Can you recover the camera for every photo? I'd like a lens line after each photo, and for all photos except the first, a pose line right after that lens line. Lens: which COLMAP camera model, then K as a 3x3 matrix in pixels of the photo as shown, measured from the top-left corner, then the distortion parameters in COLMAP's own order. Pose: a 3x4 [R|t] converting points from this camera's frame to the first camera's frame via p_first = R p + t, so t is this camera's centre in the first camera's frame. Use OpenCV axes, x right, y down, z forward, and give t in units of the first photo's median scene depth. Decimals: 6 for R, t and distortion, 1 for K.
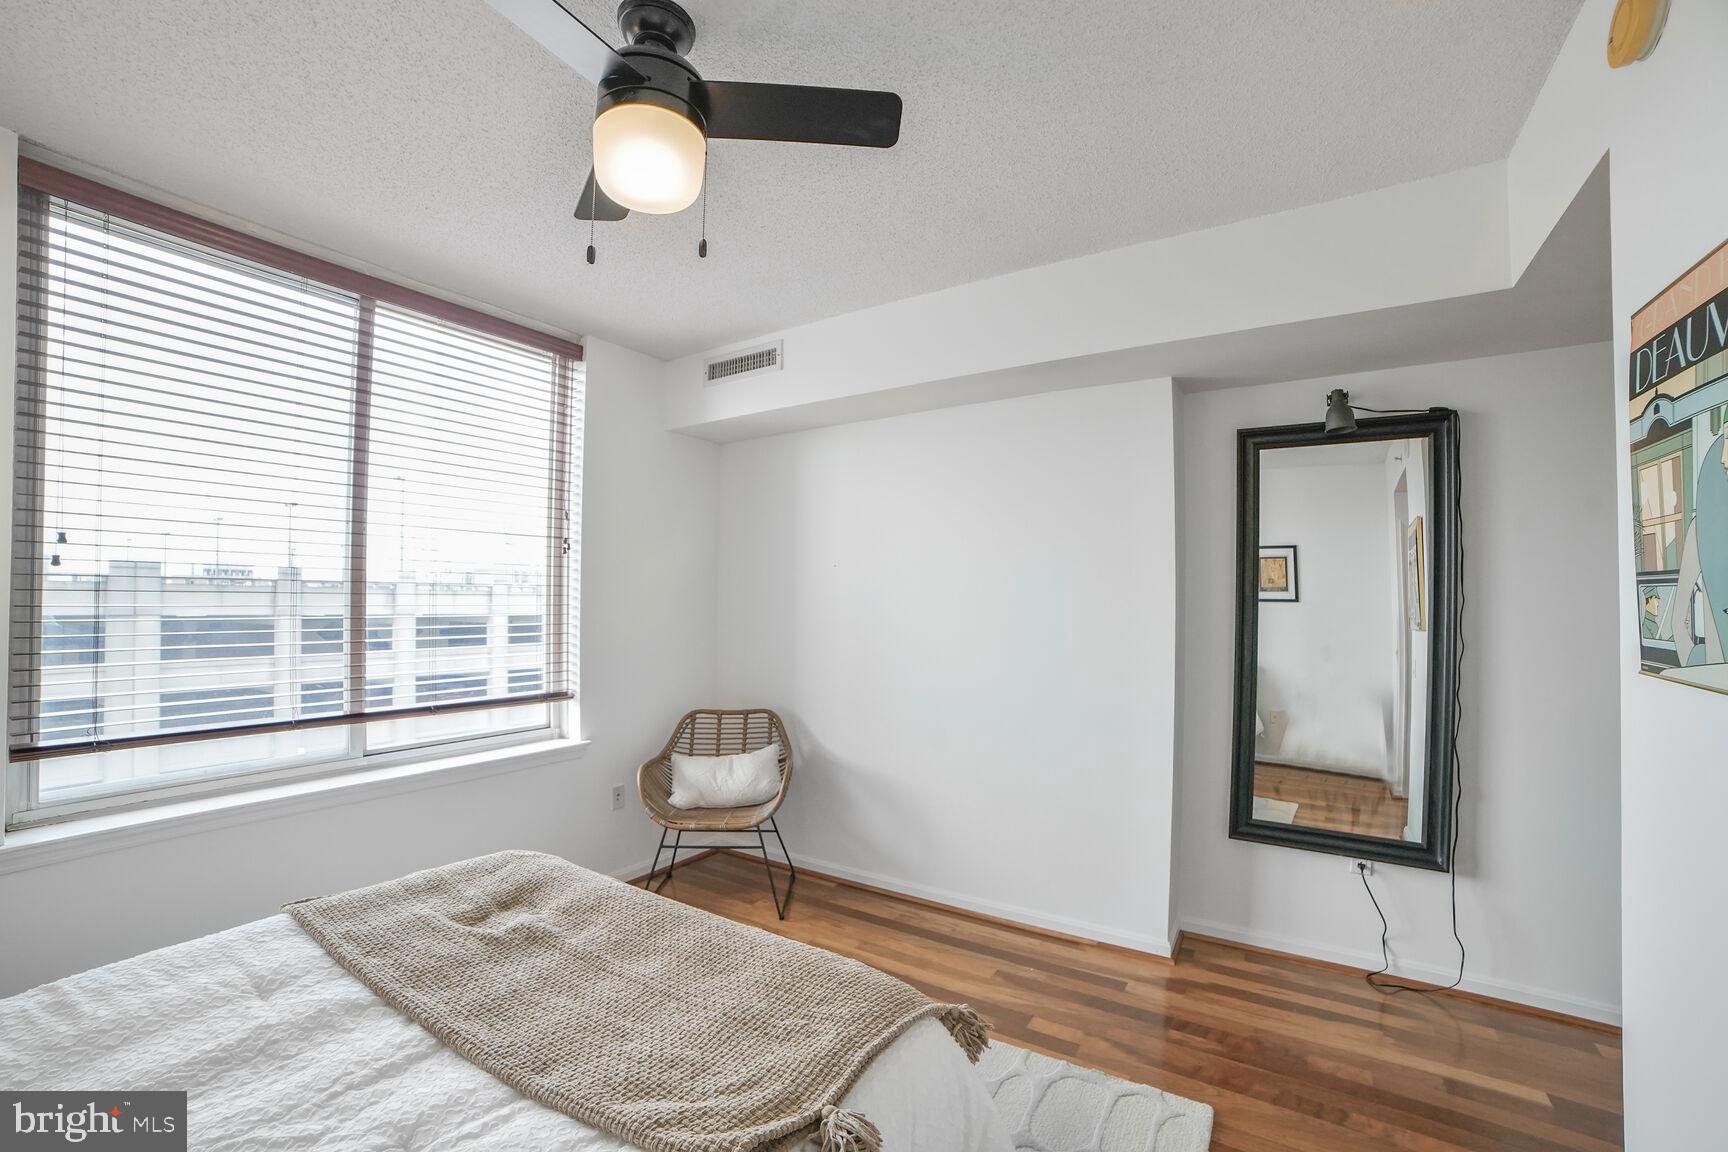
lens RADIAL K [[713.1, 0, 861.3], [0, 713.1, 590.1], [0, 0, 1]] dist [-0.100812, 0.034916]
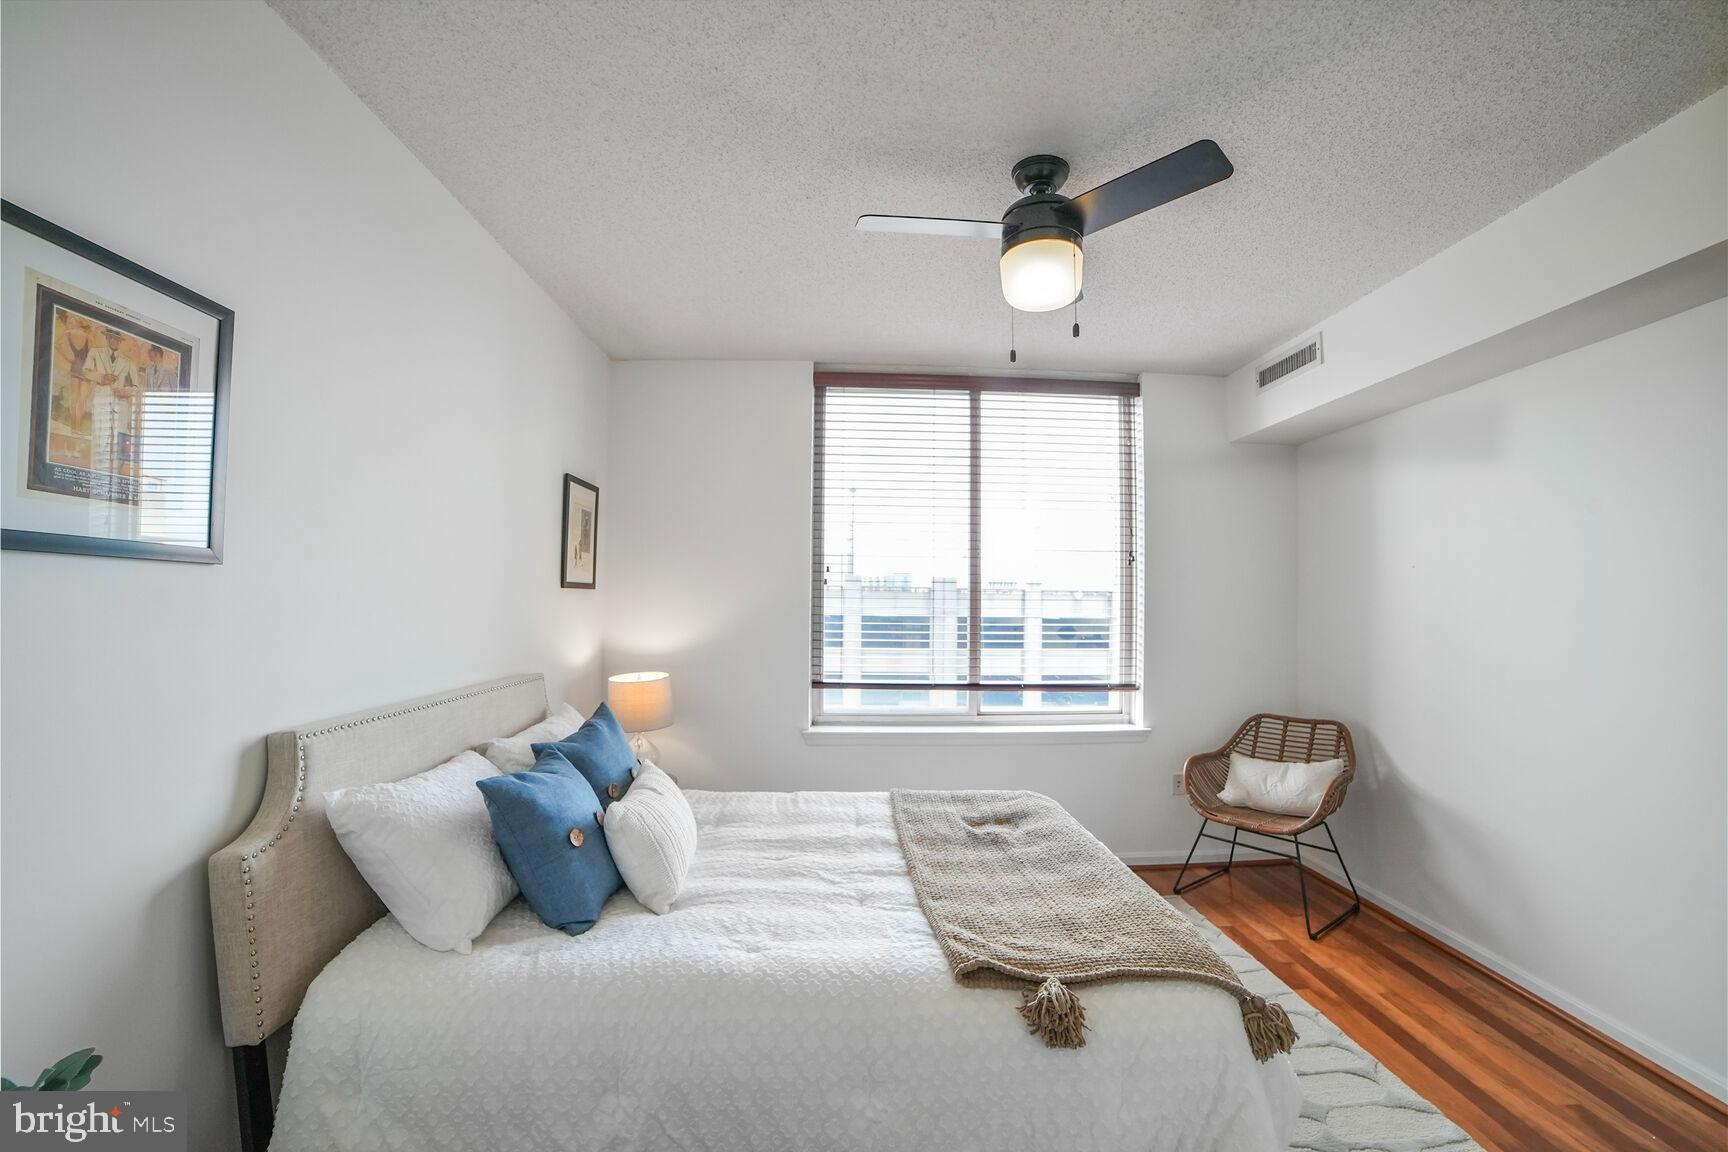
lens RADIAL K [[699.0, 0, 859.2], [0, 699.0, 586.4], [0, 0, 1]] dist [-0.100299, 0.033168]
pose [[0.574588, -0.017246, -0.818261, 0.300043], [0.006319, 0.999842, -0.016636, -0.000074], [0.818418, 0.004388, 0.574606, -0.032498]]
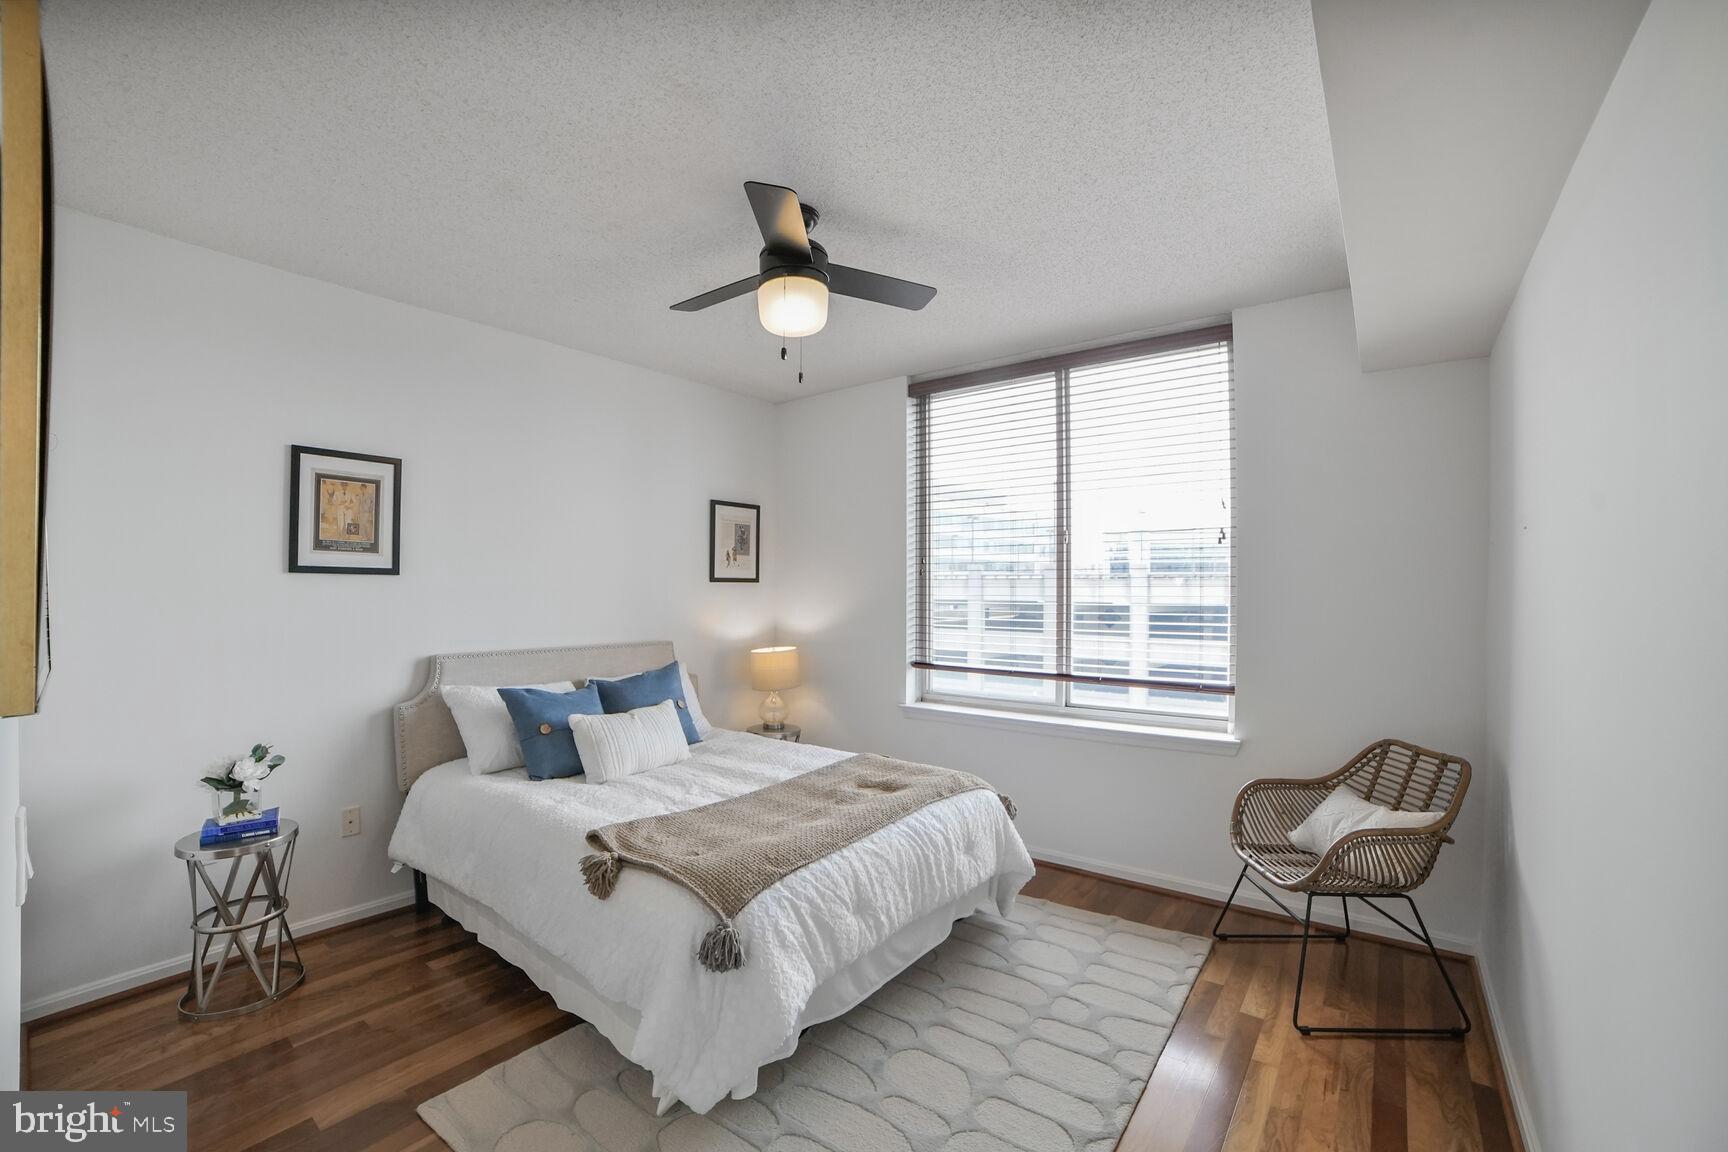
lens RADIAL K [[699.0, 0, 859.2], [0, 699.0, 586.4], [0, 0, 1]] dist [-0.100299, 0.033168]
pose [[-0.074402, -0.011061, -0.997167, 0.655732], [0.013995, 0.999828, -0.012134, 0.014207], [0.997130, -0.014858, -0.074235, 0.661307]]
